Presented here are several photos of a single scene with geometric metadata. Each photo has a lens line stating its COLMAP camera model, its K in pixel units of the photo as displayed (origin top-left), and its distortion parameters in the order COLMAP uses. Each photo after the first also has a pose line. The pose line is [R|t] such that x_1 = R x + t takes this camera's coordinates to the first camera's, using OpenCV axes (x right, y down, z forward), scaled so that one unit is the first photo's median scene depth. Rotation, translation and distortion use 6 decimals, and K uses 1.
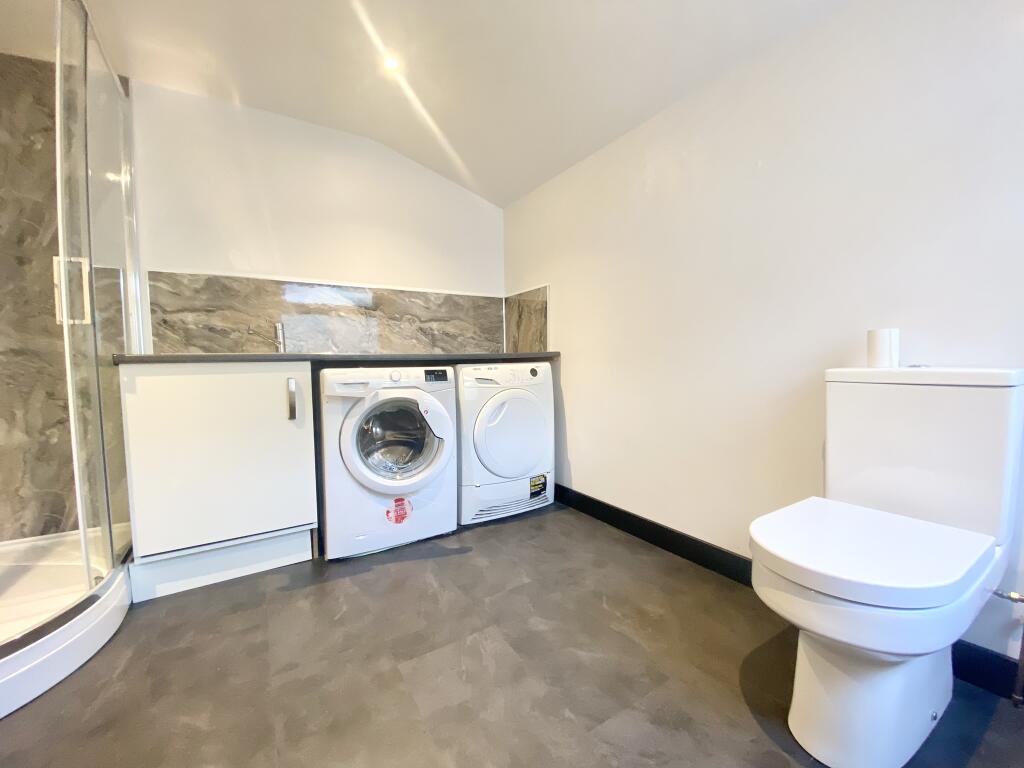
lens RADIAL K [[408.5, 0, 514.9], [0, 408.5, 383.3], [0, 0, 1]] dist [-0.021903, -0.004095]
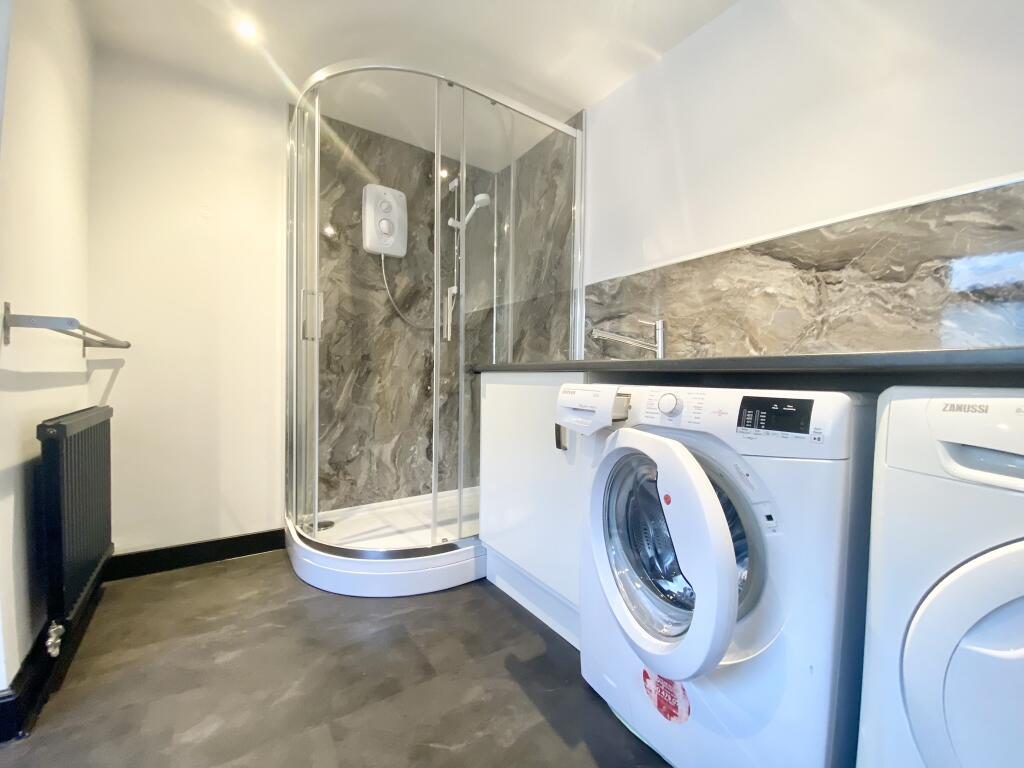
lens RADIAL K [[408.5, 0, 516.0], [0, 408.5, 388.9], [0, 0, 1]] dist [-0.021903, -0.004095]
pose [[0.037011, 0.041711, -0.998444, 0.149944], [-0.063079, 0.997234, 0.039322, -0.040053], [0.997322, 0.061525, 0.039540, 0.748540]]
